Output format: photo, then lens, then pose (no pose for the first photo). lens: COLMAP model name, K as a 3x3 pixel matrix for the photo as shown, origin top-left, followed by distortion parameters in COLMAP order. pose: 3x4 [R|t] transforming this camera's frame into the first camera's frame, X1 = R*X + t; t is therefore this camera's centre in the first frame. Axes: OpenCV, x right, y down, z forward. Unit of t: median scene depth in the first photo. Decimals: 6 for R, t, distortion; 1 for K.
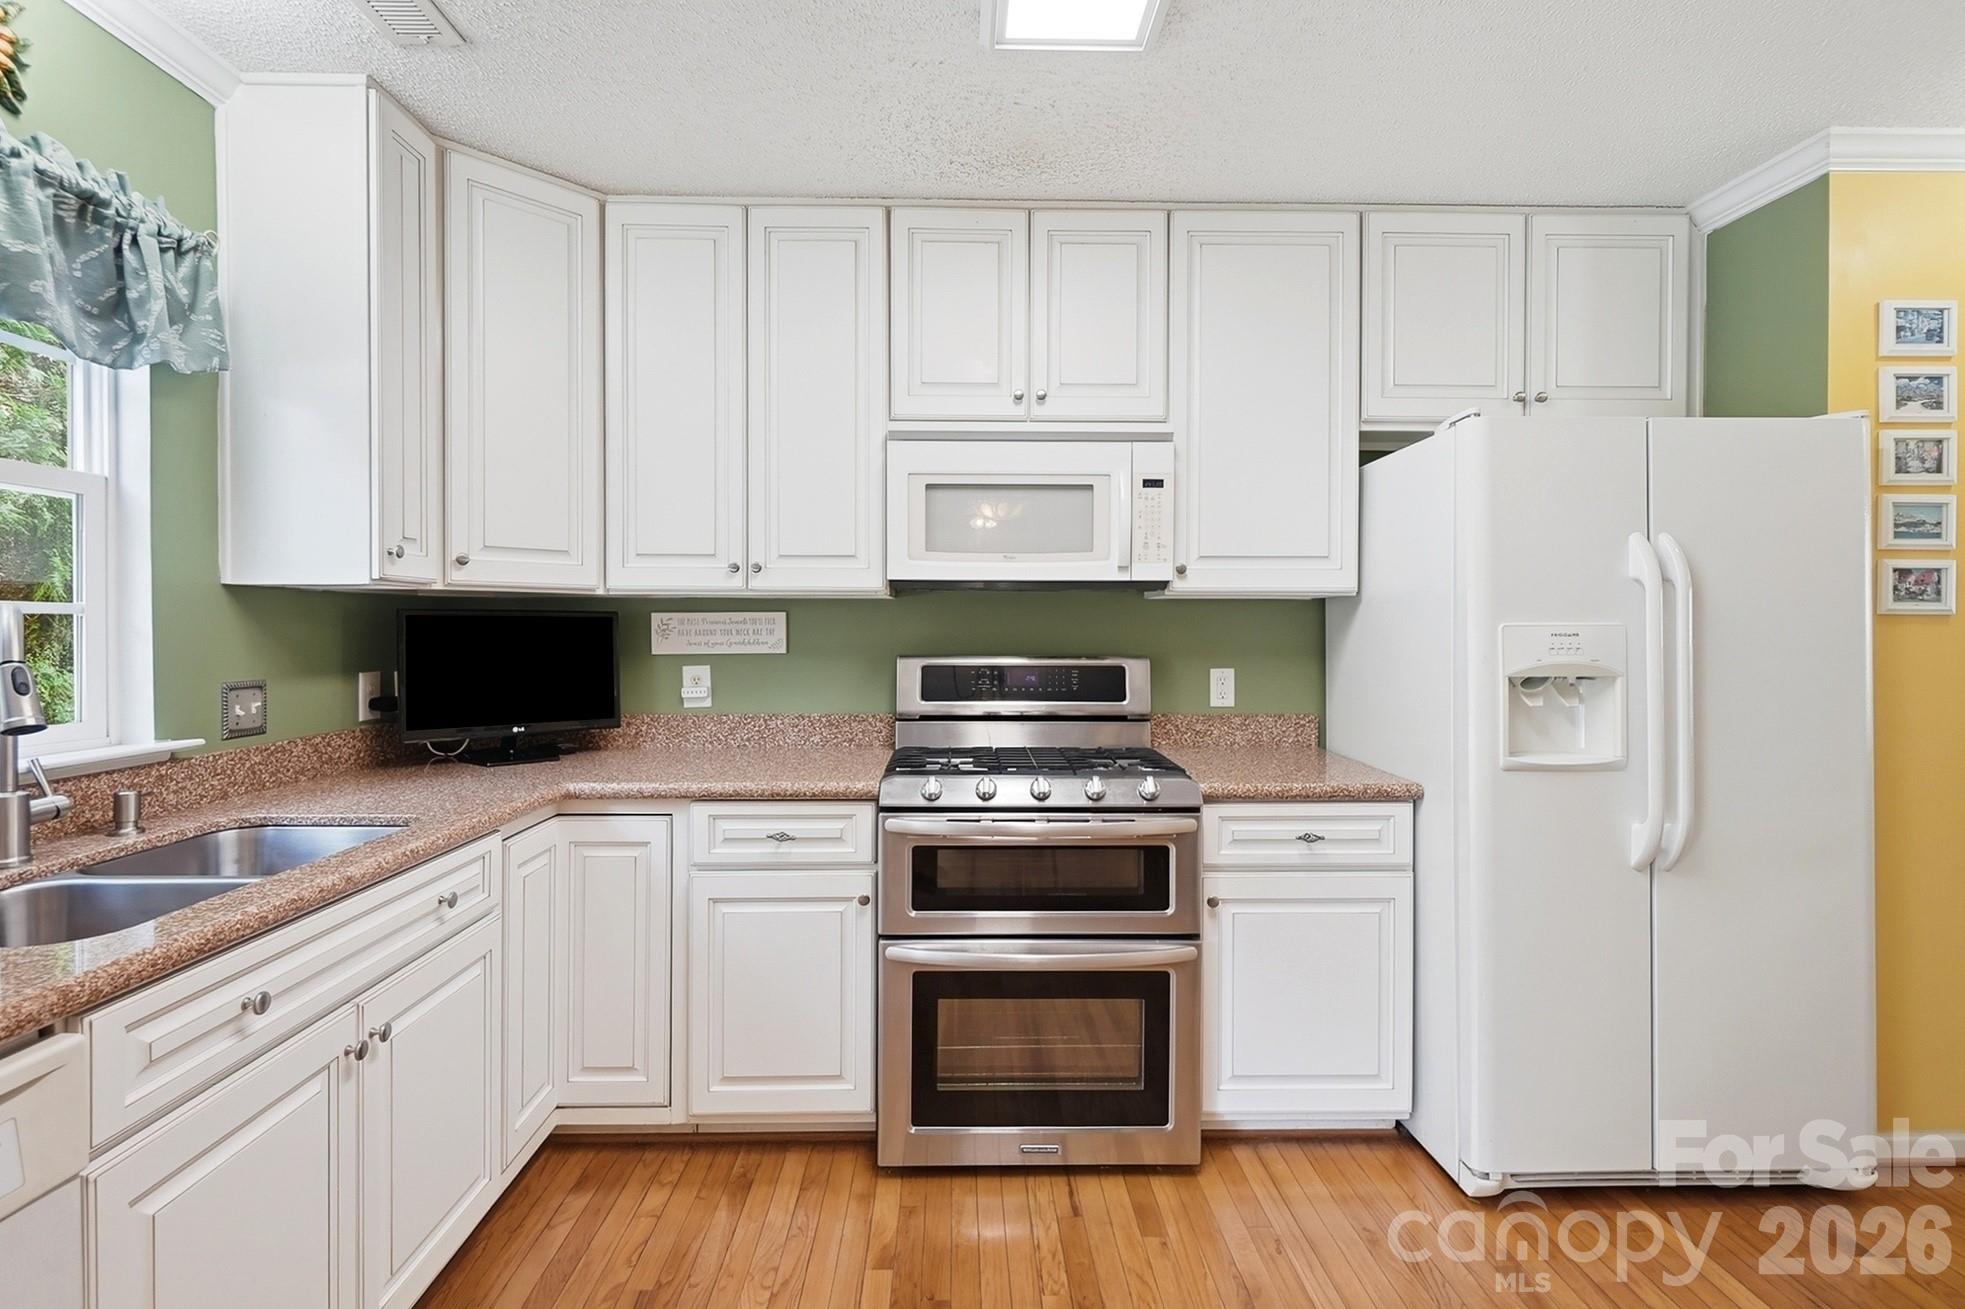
lens RADIAL K [[887.2, 0, 986.8], [0, 887.2, 643.3], [0, 0, 1]] dist [0.000280, -0.002153]
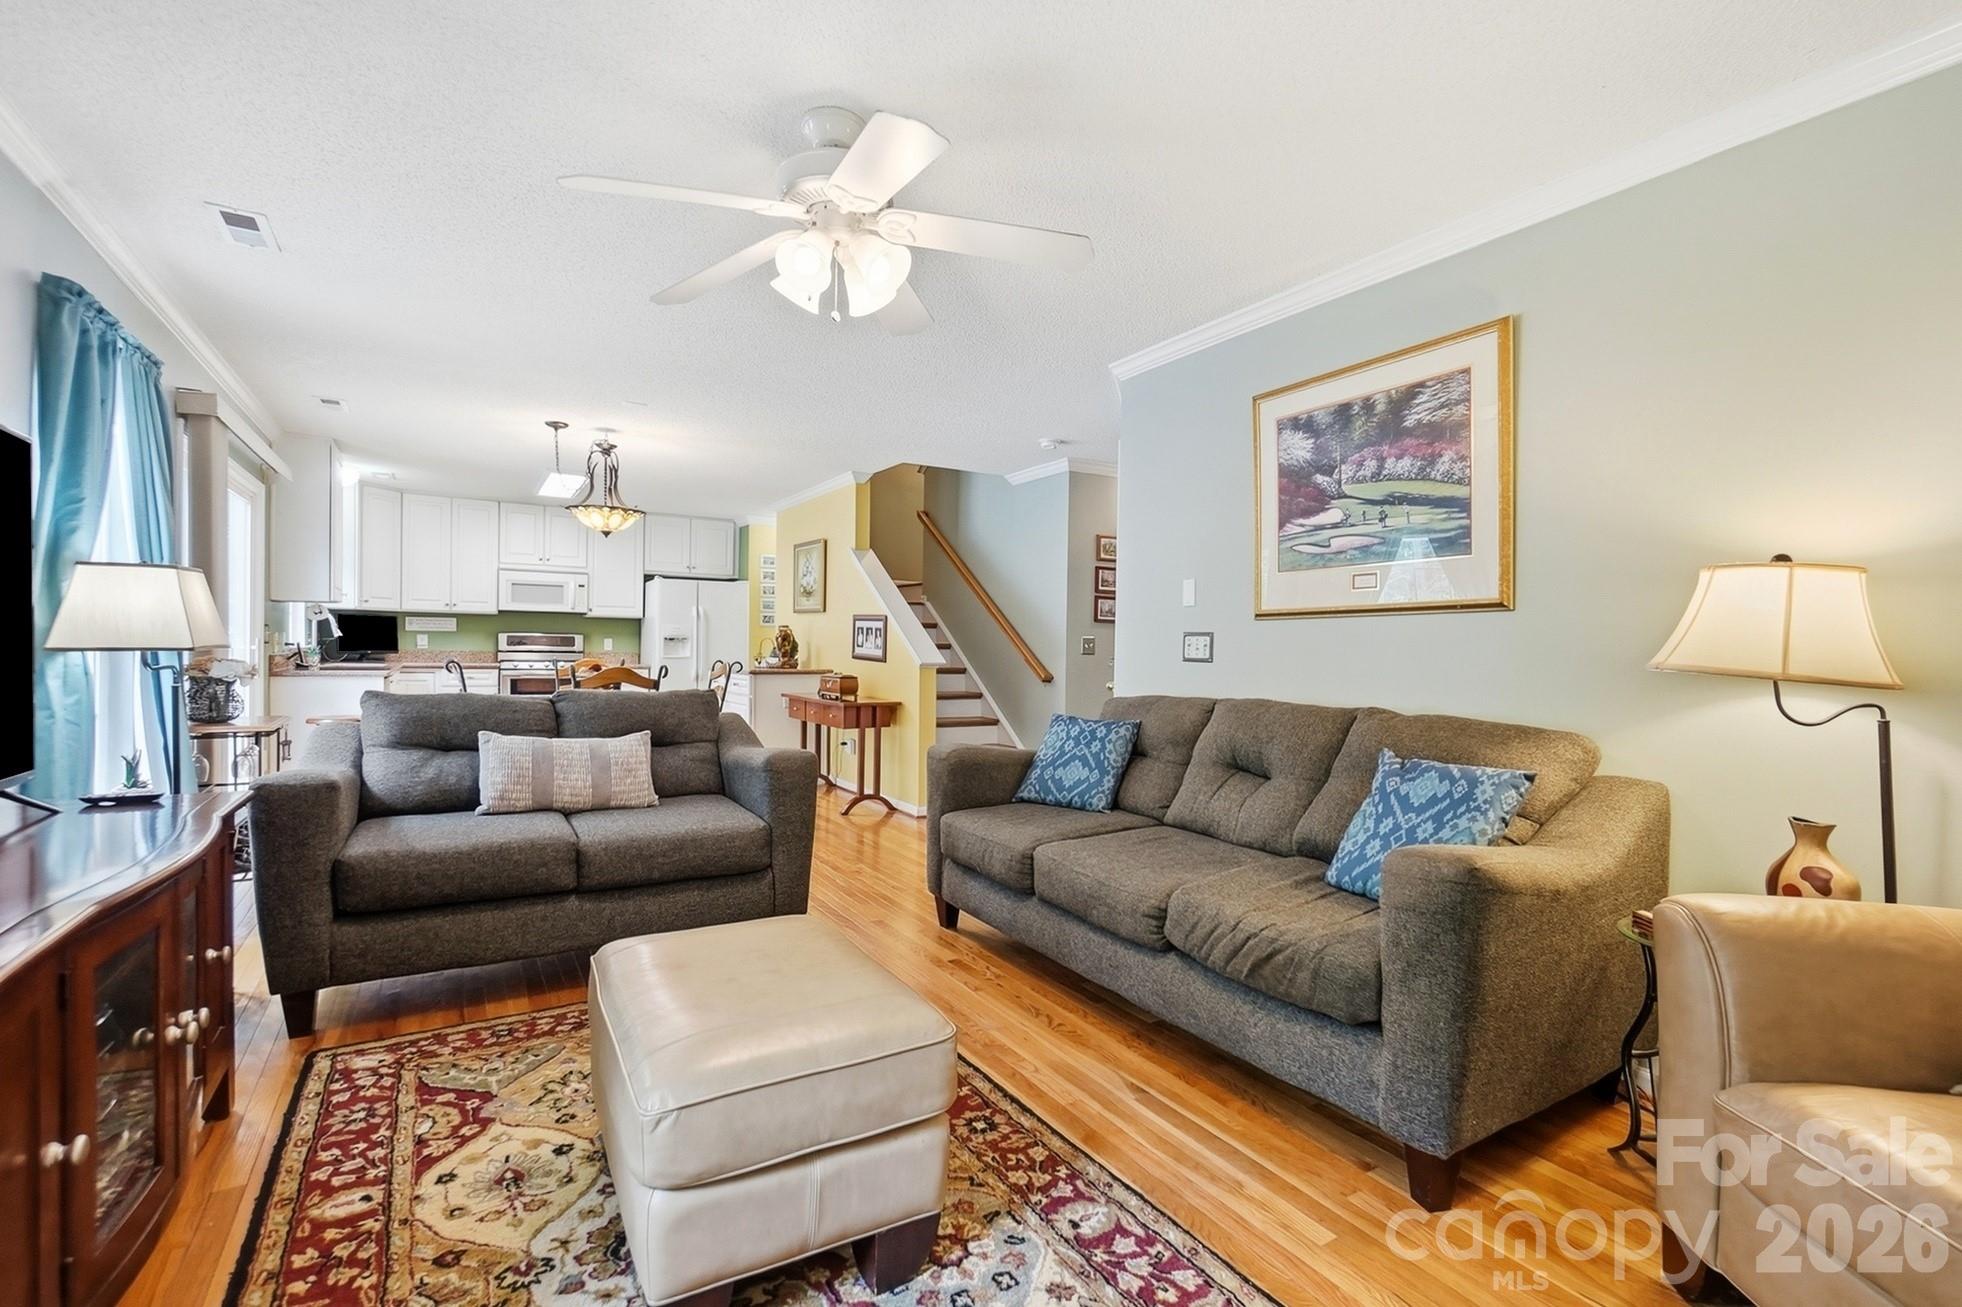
lens RADIAL K [[885.8, 0, 995.7], [0, 885.8, 649.9], [0, 0, 1]] dist [0.000280, -0.002153]
pose [[0.861392, 0.009903, 0.507845, -0.191754], [-0.008470, 0.999951, -0.005133, 0.086842], [-0.507871, 0.000121, 0.861433, -2.960430]]
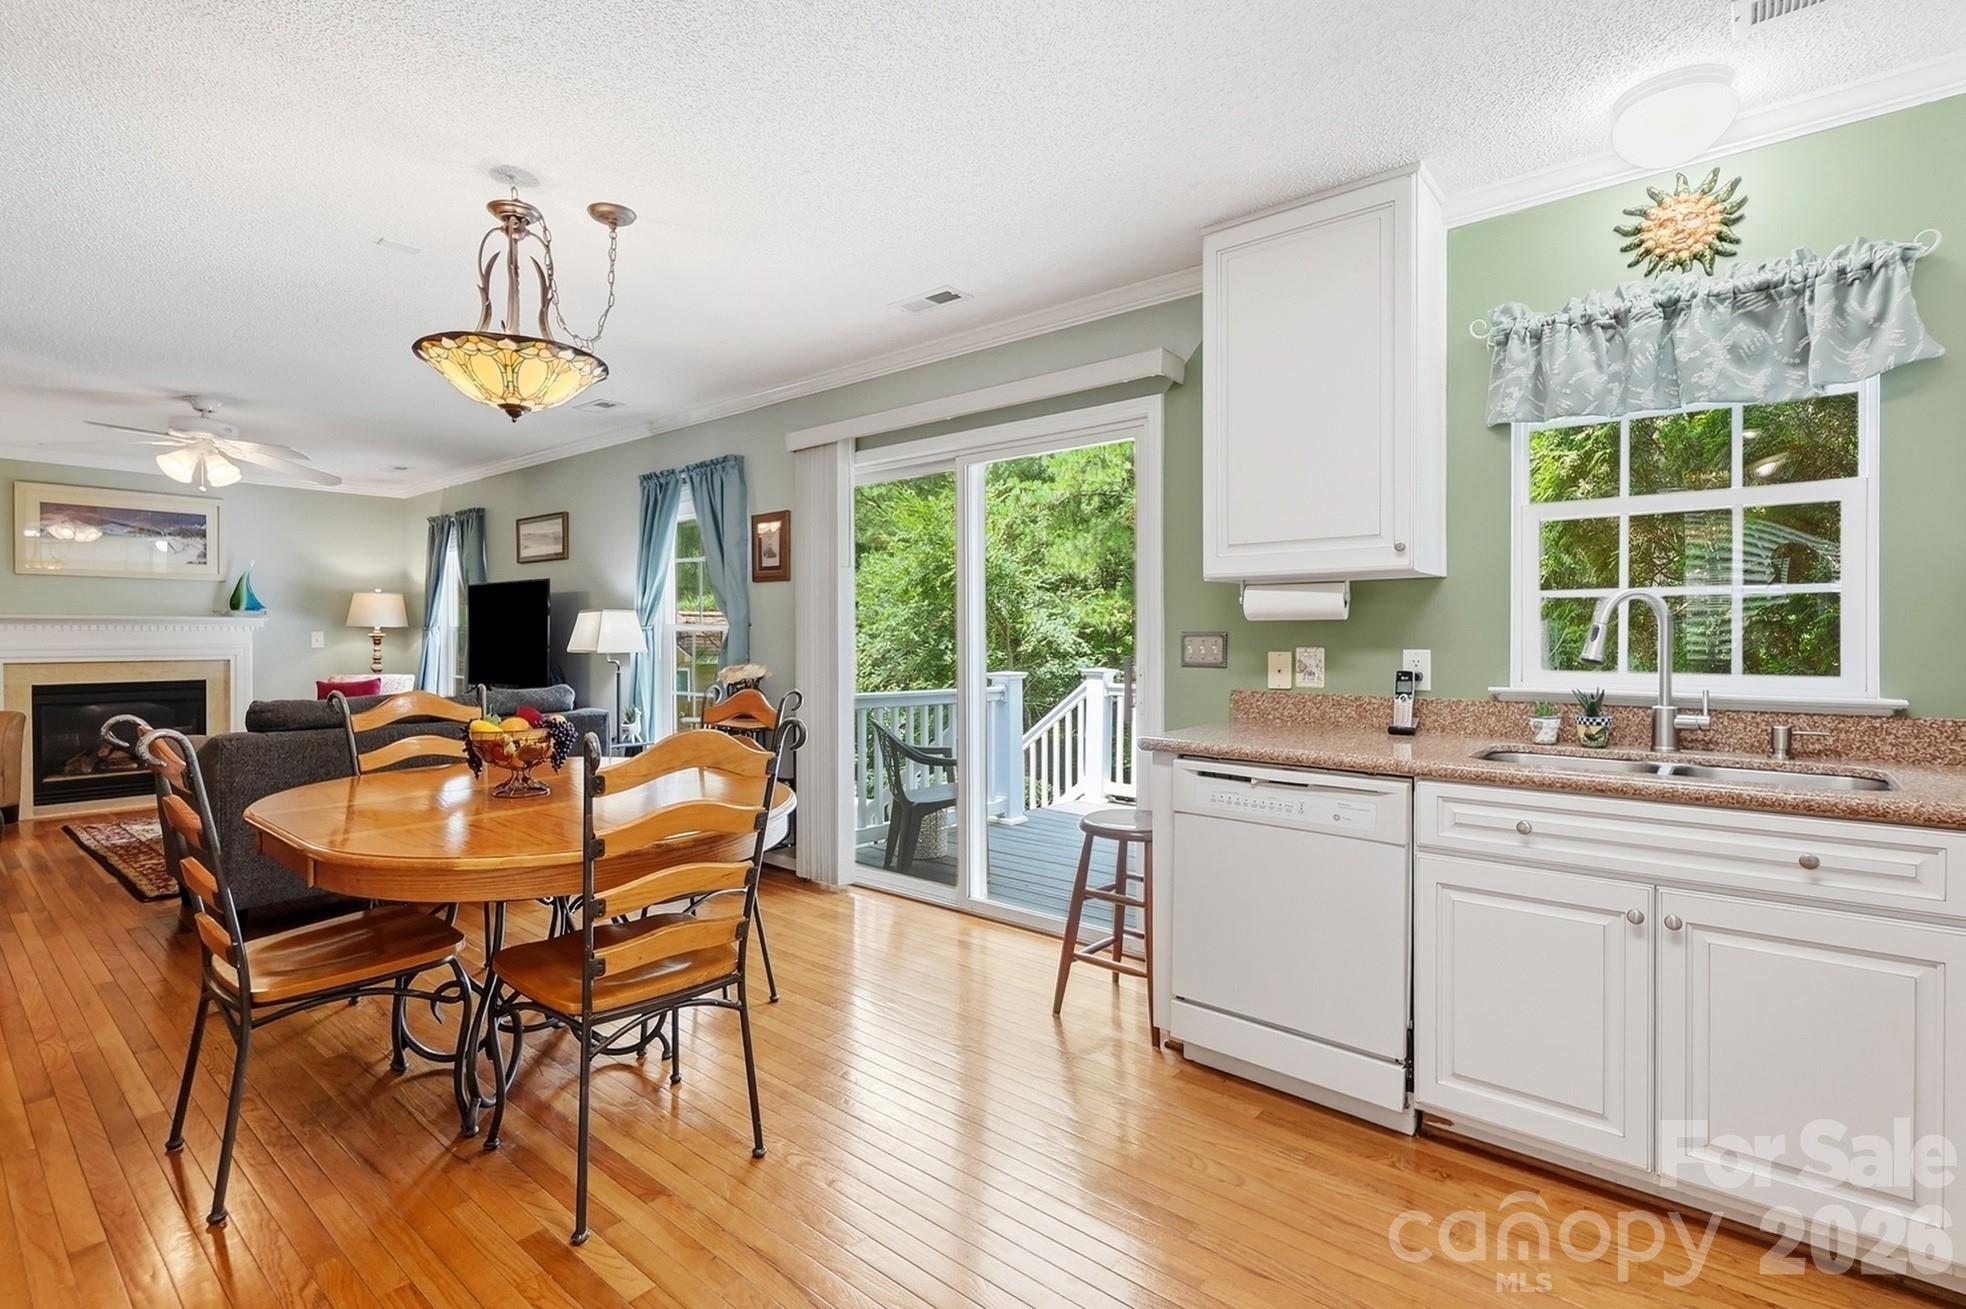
lens RADIAL K [[887.6, 0, 981.6], [0, 887.6, 644.9], [0, 0, 1]] dist [0.000280, -0.002153]
pose [[-0.653028, 0.006881, -0.757303, 0.510766], [-0.010323, 0.999785, 0.017985, 0.023182], [0.757264, 0.019562, -0.652816, 0.620356]]
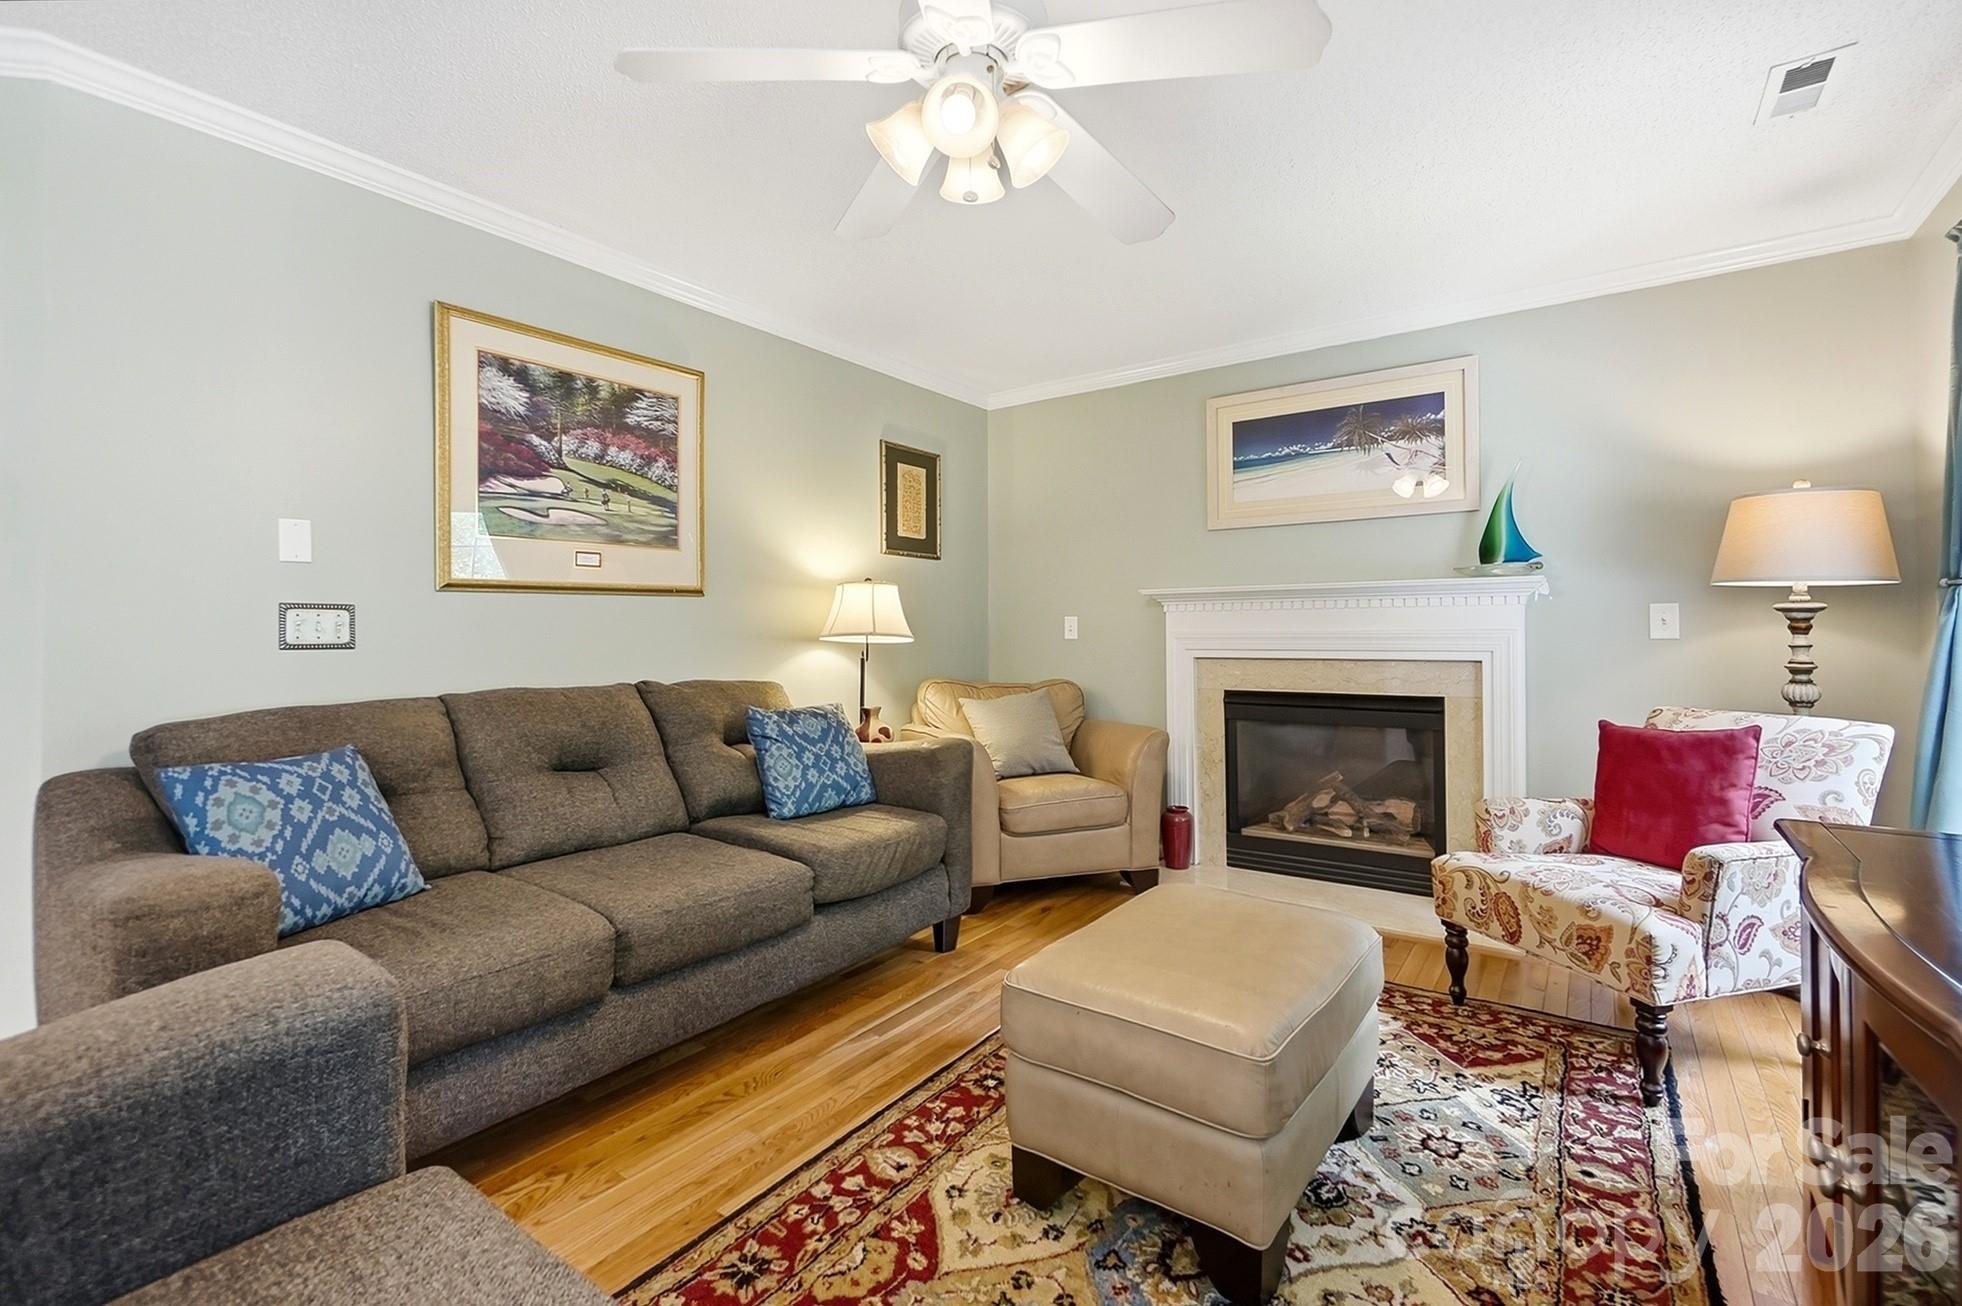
lens RADIAL K [[885.8, 0, 959.0], [0, 885.8, 619.0], [0, 0, 1]] dist [0.000280, -0.002153]
pose [[-0.795566, 0.011976, 0.605749, -0.291909], [0.011651, 0.999922, -0.004467, 0.075357], [-0.605756, 0.003504, -0.795643, -1.436228]]
